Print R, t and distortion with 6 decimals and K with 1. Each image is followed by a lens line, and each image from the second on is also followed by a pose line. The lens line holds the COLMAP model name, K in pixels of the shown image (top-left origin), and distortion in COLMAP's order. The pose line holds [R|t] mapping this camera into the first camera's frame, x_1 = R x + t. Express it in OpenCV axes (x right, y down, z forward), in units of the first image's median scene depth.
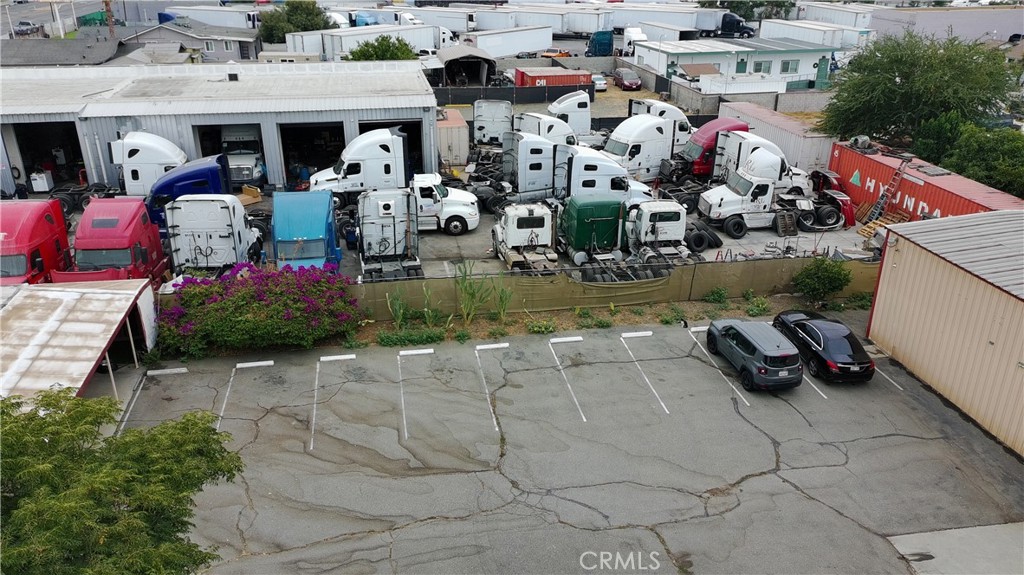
lens RADIAL K [[787.5, 0, 516.9], [0, 787.5, 288.7], [0, 0, 1]] dist [0.072534, -0.078215]
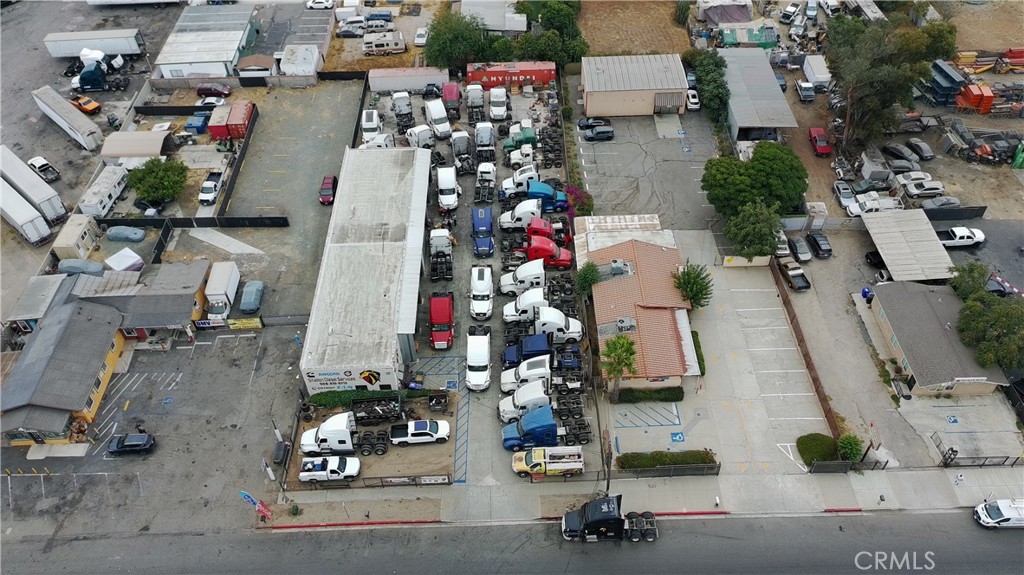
lens RADIAL K [[787.5, 0, 516.9], [0, 787.5, 288.7], [0, 0, 1]] dist [0.072534, -0.078215]
pose [[0.163199, -0.717321, 0.677360, -1.984860], [0.411663, 0.673453, 0.613999, -1.316736], [-0.896604, 0.178640, 0.405202, -0.090501]]
